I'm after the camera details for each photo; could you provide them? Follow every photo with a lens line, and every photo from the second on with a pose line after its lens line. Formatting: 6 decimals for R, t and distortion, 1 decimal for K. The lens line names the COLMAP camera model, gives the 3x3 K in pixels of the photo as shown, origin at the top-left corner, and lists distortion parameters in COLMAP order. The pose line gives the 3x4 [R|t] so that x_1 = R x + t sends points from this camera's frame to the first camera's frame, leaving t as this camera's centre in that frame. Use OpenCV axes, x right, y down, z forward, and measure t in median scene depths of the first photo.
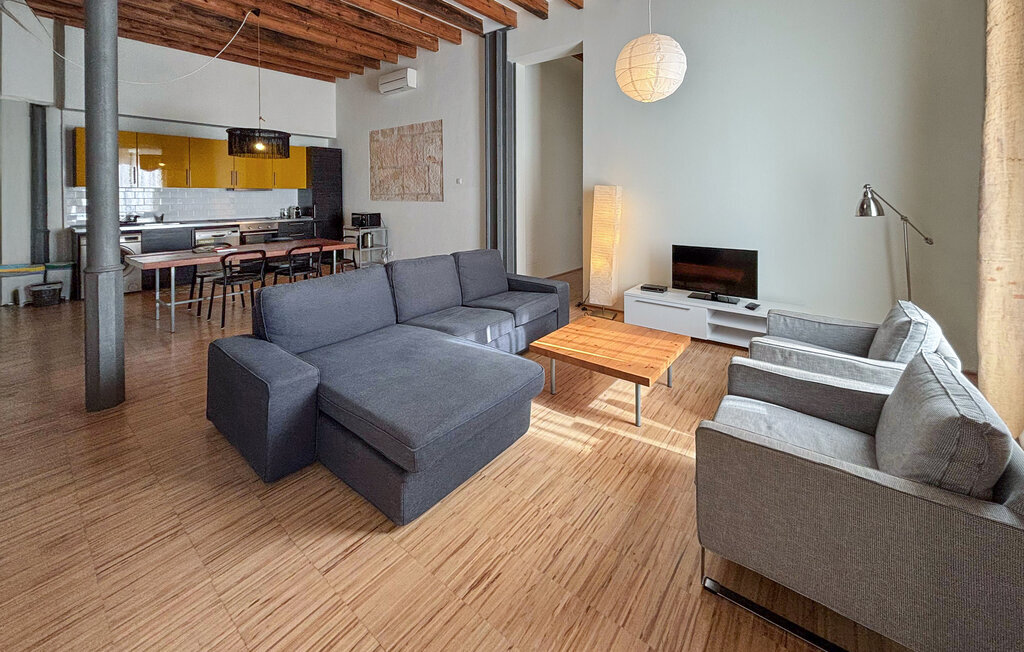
lens RADIAL K [[400.9, 0, 511.4], [0, 400.9, 244.4], [0, 0, 1]] dist [0.002110, 0.000355]
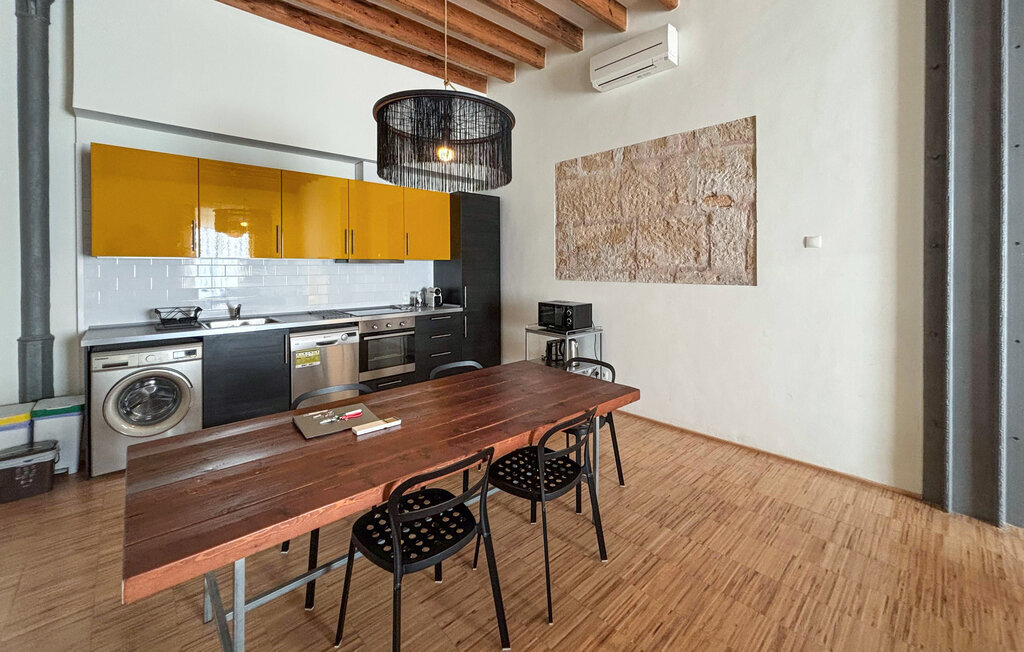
lens RADIAL K [[410.1, 0, 512.0], [0, 410.1, 326.0], [0, 0, 1]] dist [-0.002312, -0.000255]
pose [[0.987595, 0.024634, -0.155078, -0.370723], [-0.021320, 0.999508, 0.023000, -0.062678], [0.155568, -0.019408, 0.987634, 0.455304]]
